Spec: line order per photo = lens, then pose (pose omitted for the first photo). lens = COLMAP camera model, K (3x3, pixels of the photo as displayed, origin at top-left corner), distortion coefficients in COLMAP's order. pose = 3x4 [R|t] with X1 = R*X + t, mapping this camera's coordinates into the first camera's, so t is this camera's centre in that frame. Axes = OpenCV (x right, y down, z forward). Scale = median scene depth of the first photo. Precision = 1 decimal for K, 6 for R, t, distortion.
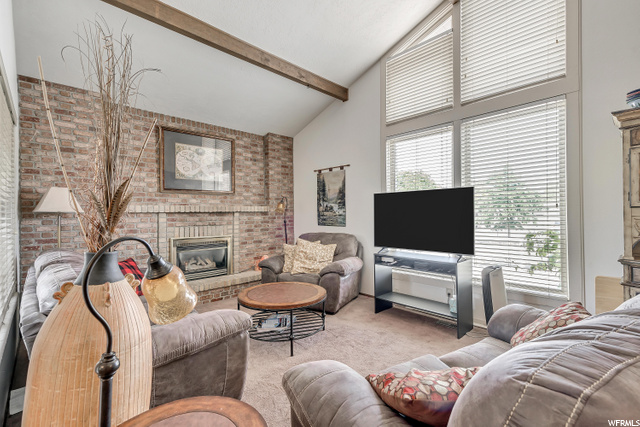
lens RADIAL K [[292.1, 0, 315.2], [0, 292.1, 214.1], [0, 0, 1]] dist [0.026921, -0.000709]
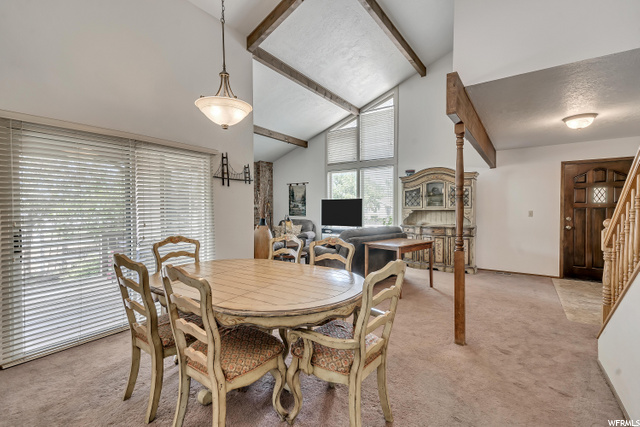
lens RADIAL K [[292.1, 0, 319.3], [0, 292.1, 213.4], [0, 0, 1]] dist [0.026921, -0.000709]
pose [[0.976726, 0.003484, 0.214463, -0.226217], [-0.008662, 0.999693, 0.023210, -0.019512], [-0.214317, -0.024528, 0.976456, -0.889811]]
